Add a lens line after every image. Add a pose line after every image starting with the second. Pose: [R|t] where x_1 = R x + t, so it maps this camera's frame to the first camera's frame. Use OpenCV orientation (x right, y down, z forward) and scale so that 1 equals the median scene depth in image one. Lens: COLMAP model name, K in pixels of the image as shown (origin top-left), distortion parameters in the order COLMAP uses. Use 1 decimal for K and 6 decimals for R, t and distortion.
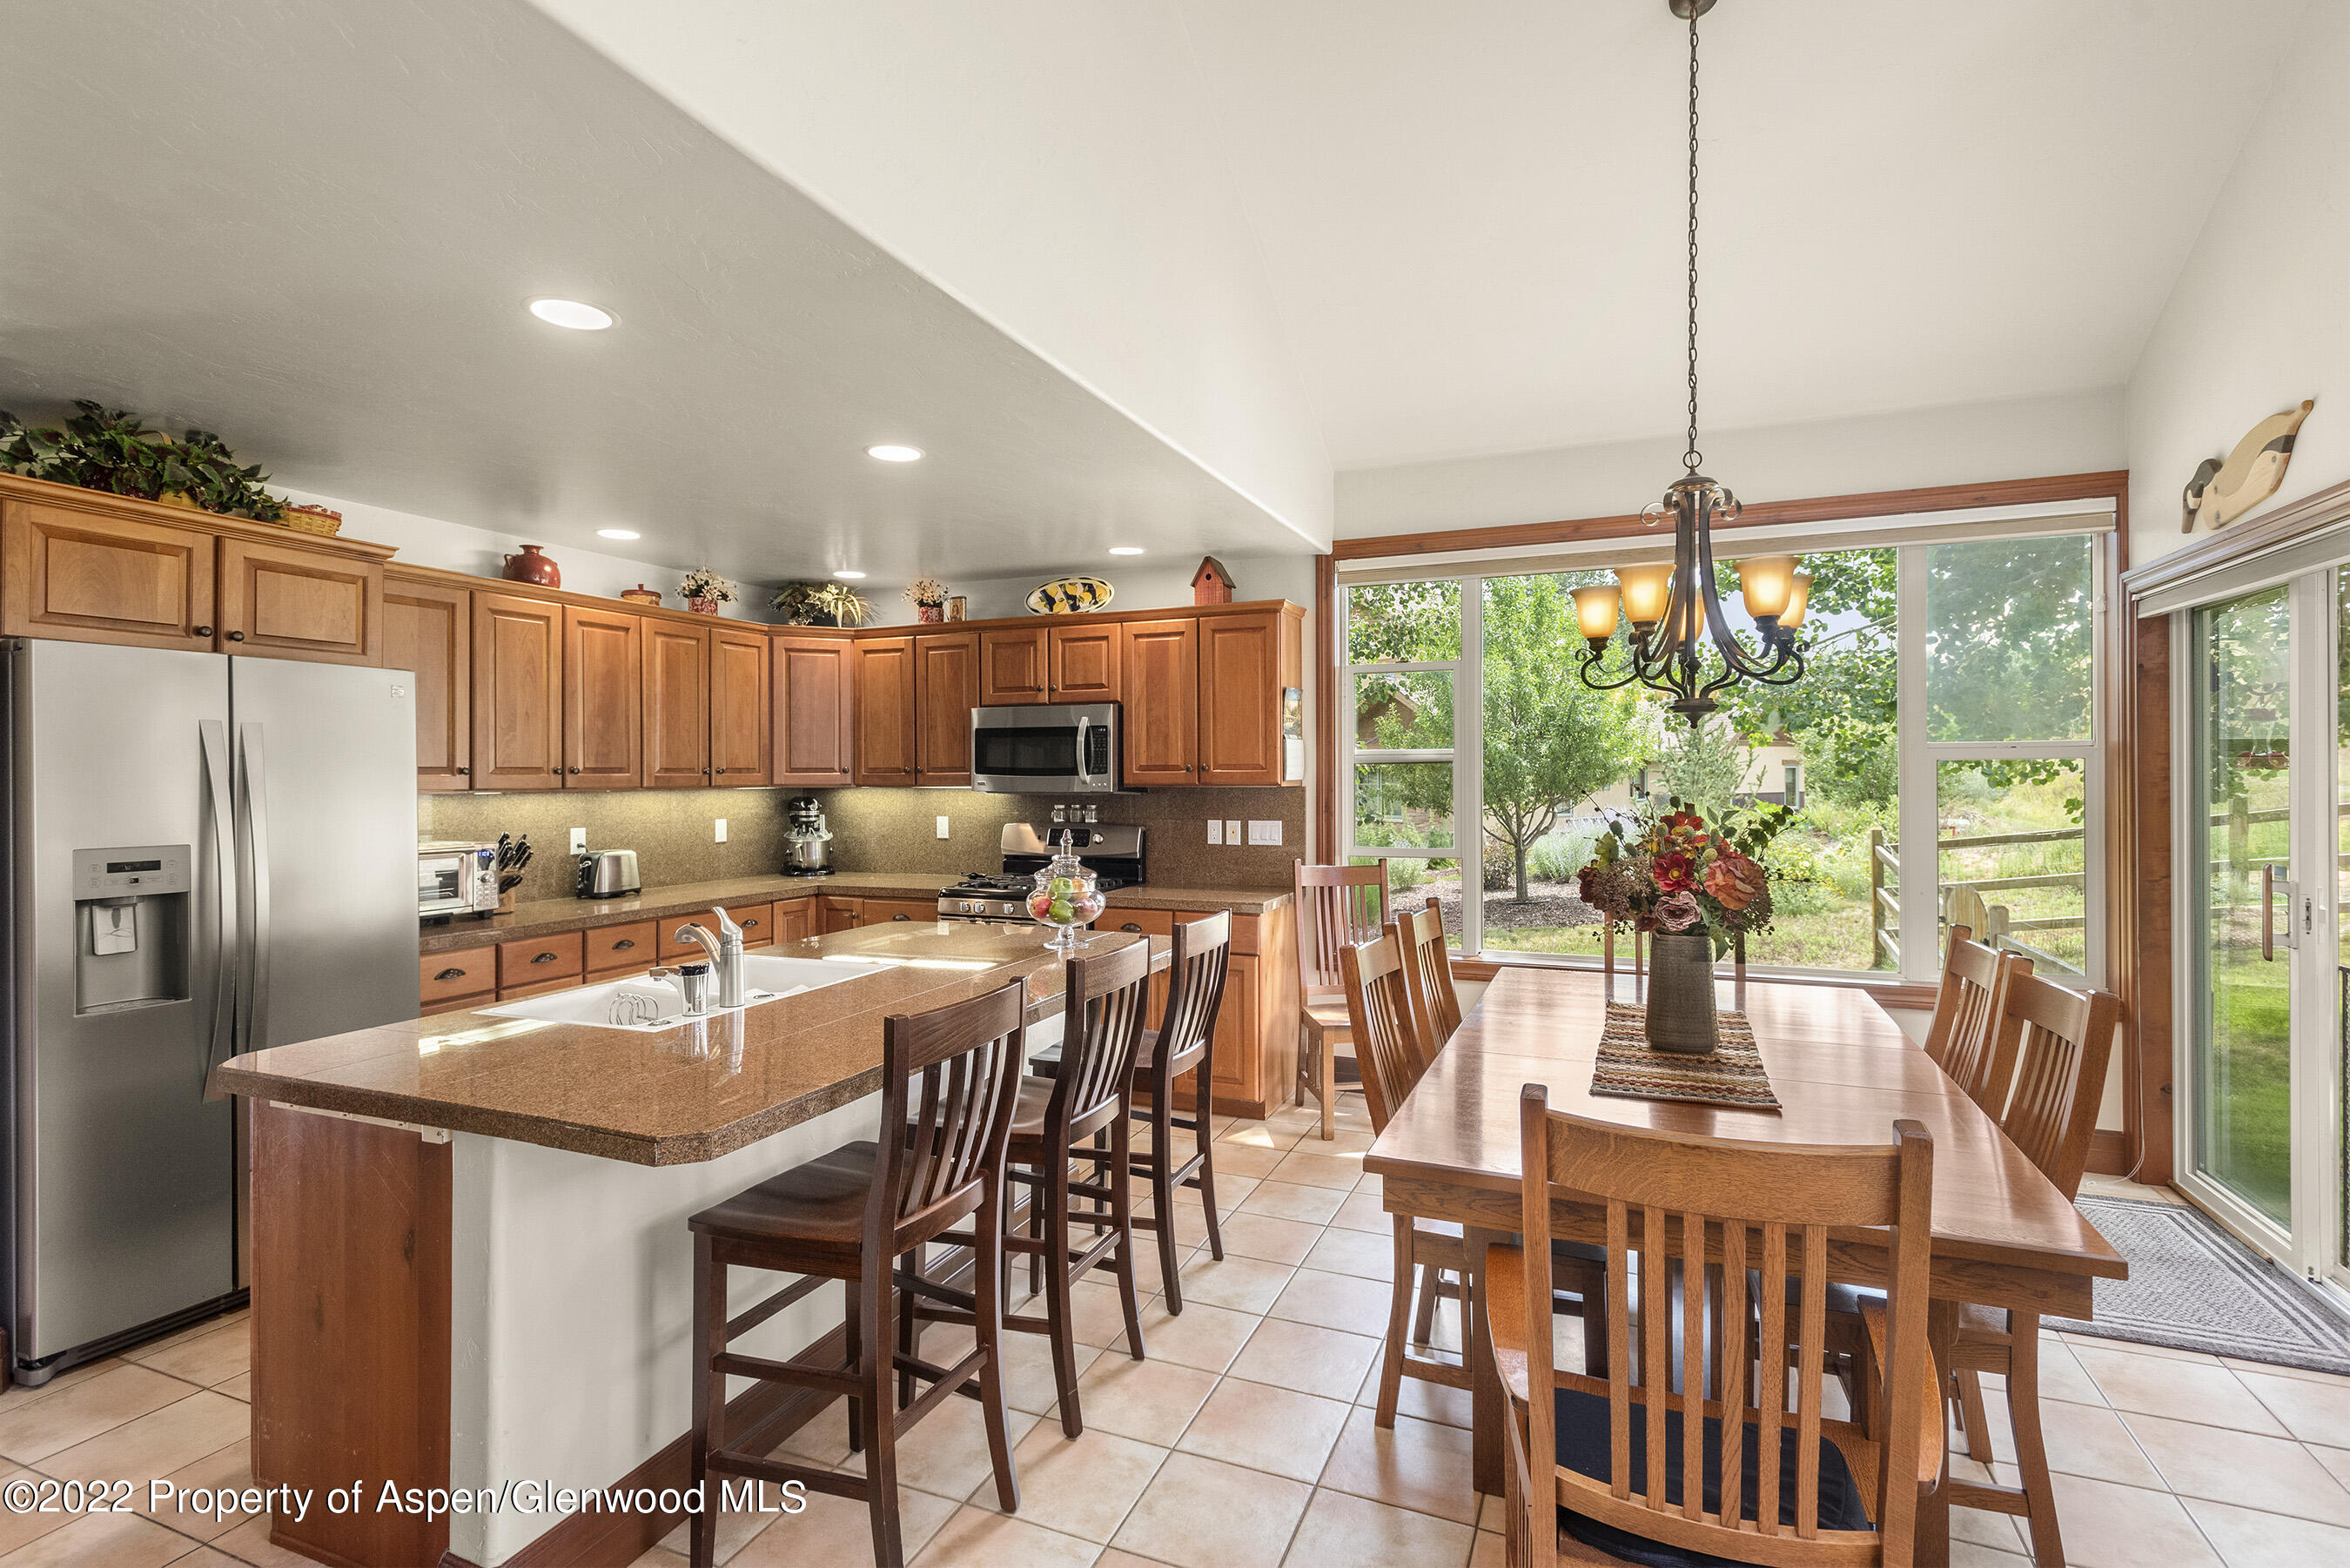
lens RADIAL K [[1111.6, 0, 1175.0], [0, 1111.6, 784.0], [0, 0, 1]] dist [0.002724, 0.000231]
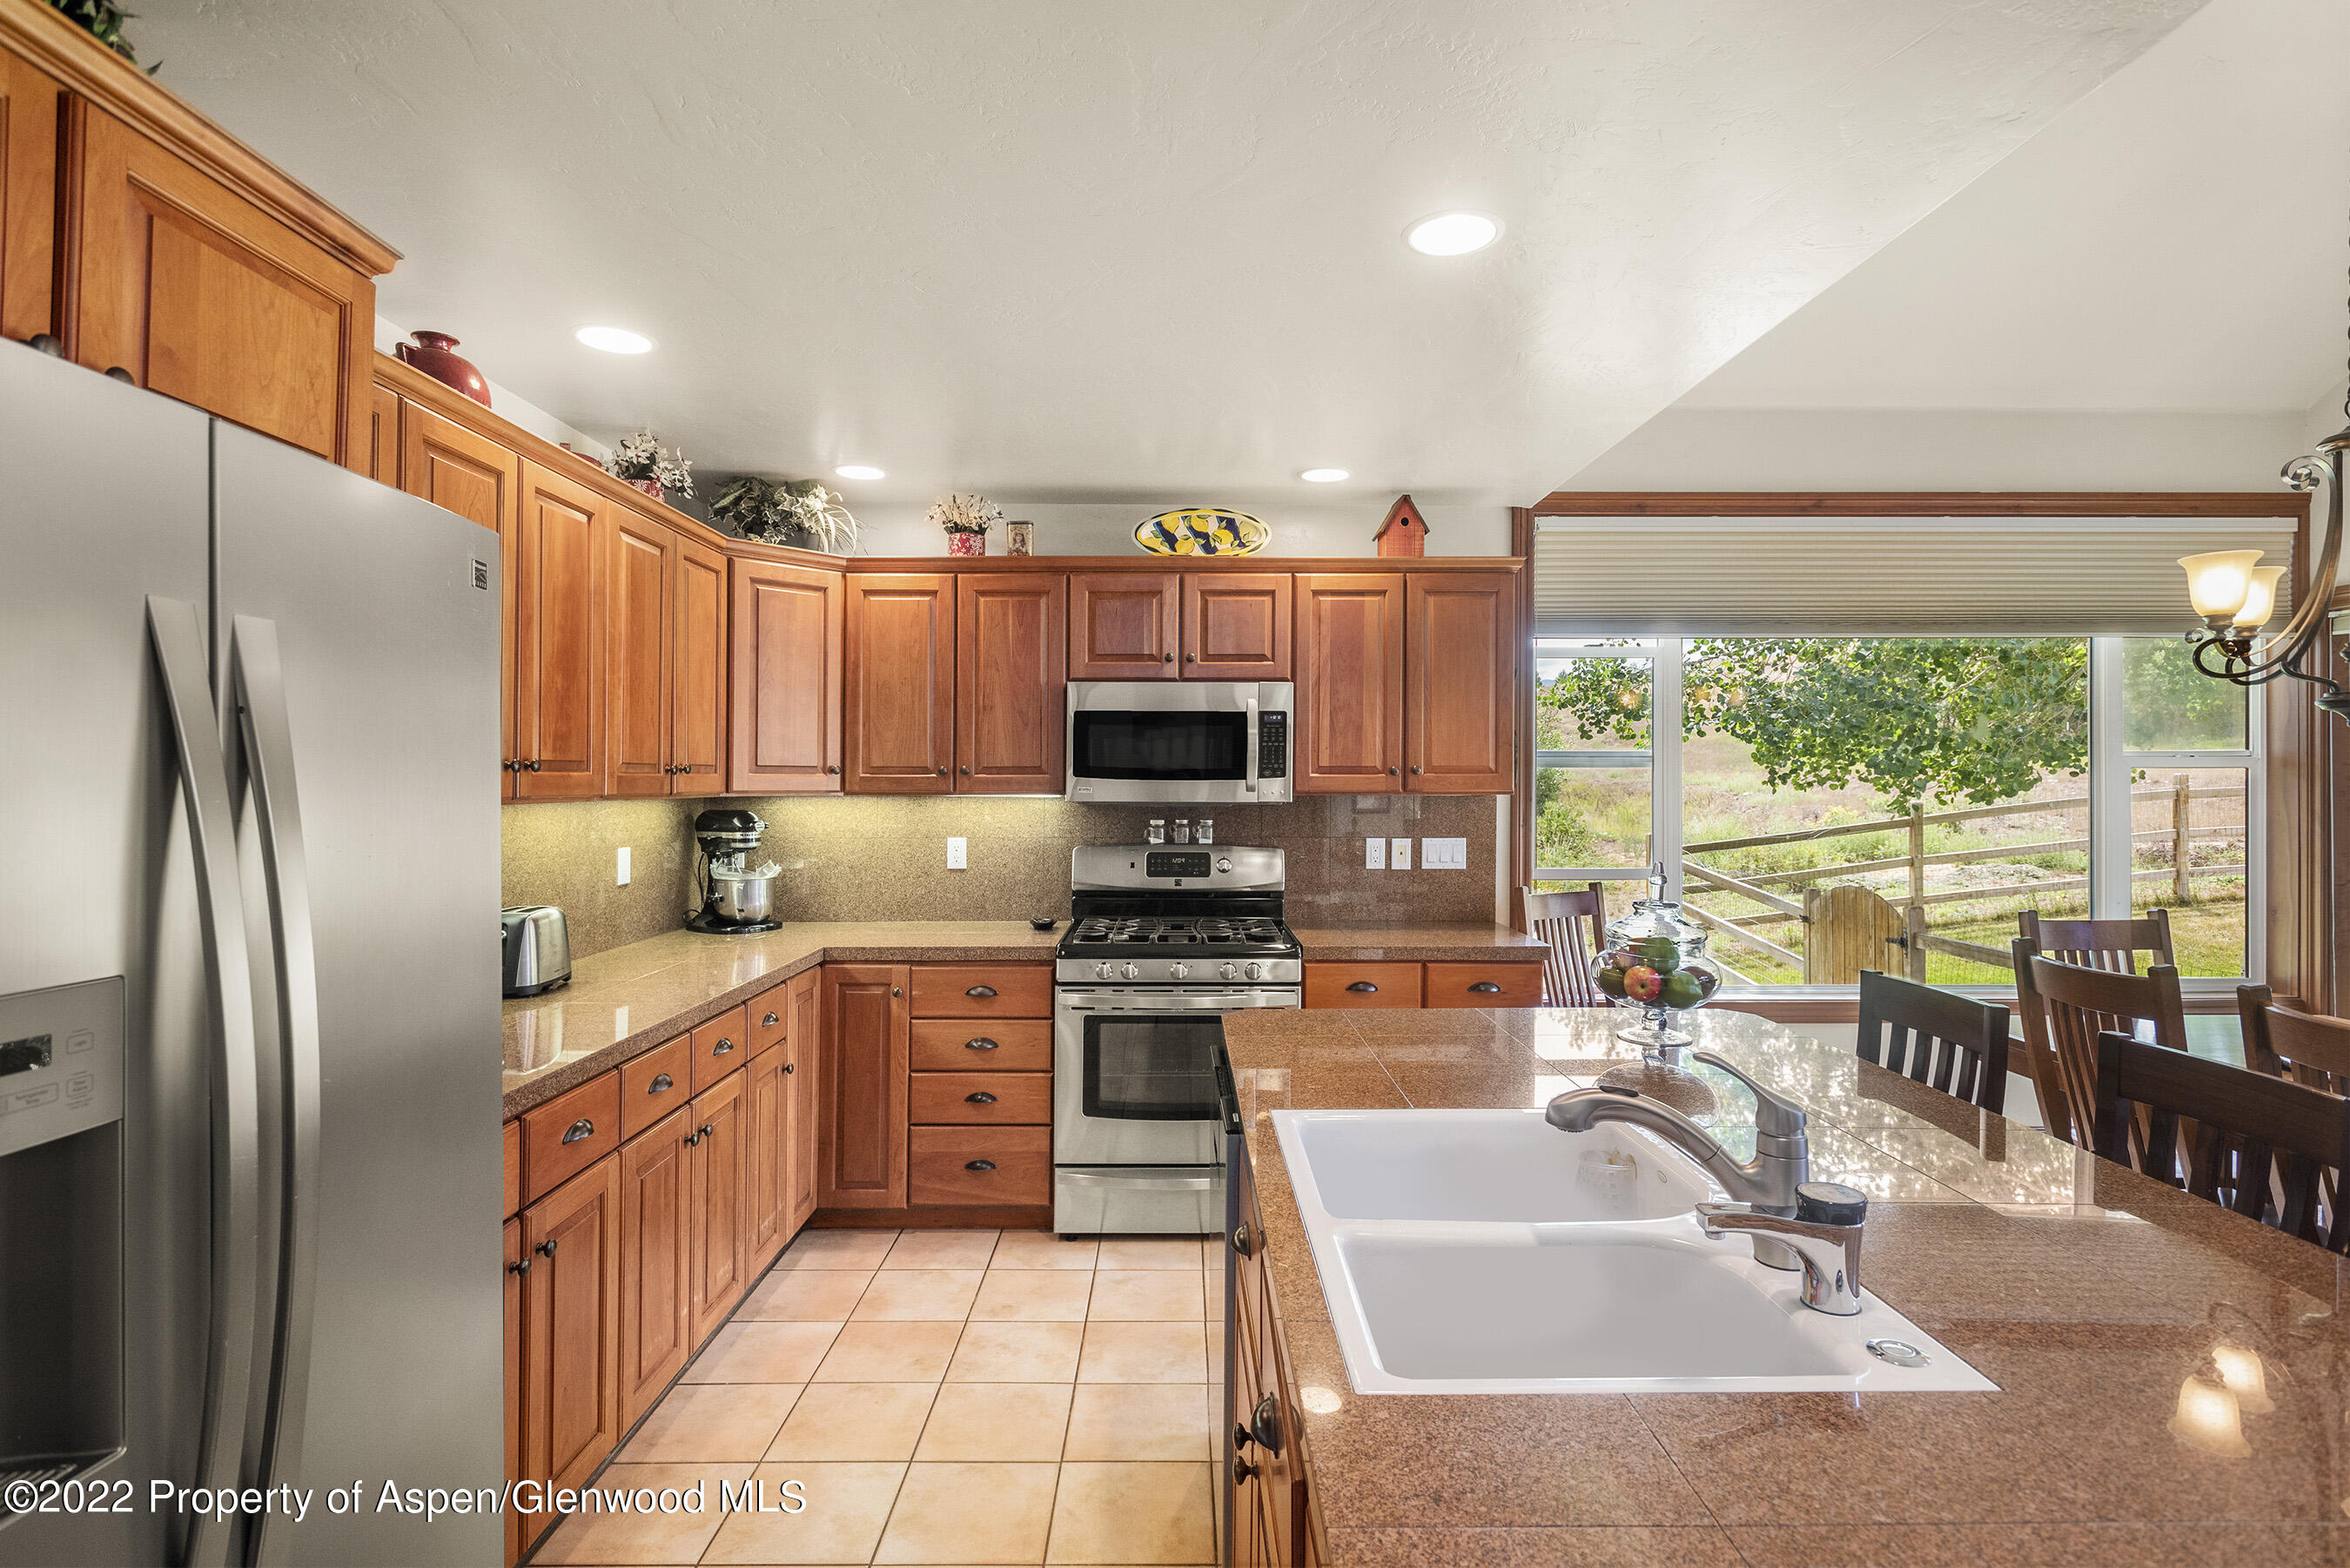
lens RADIAL K [[1151.1, 0, 1175.0], [0, 1151.1, 784.0], [0, 0, 1]] dist [-0.000258, 0.001164]
pose [[0.919172, 0.003369, 0.393841, -0.406222], [-0.000614, 0.999974, -0.007121, 0.000779], [-0.393855, 0.006304, 0.919151, 0.314200]]
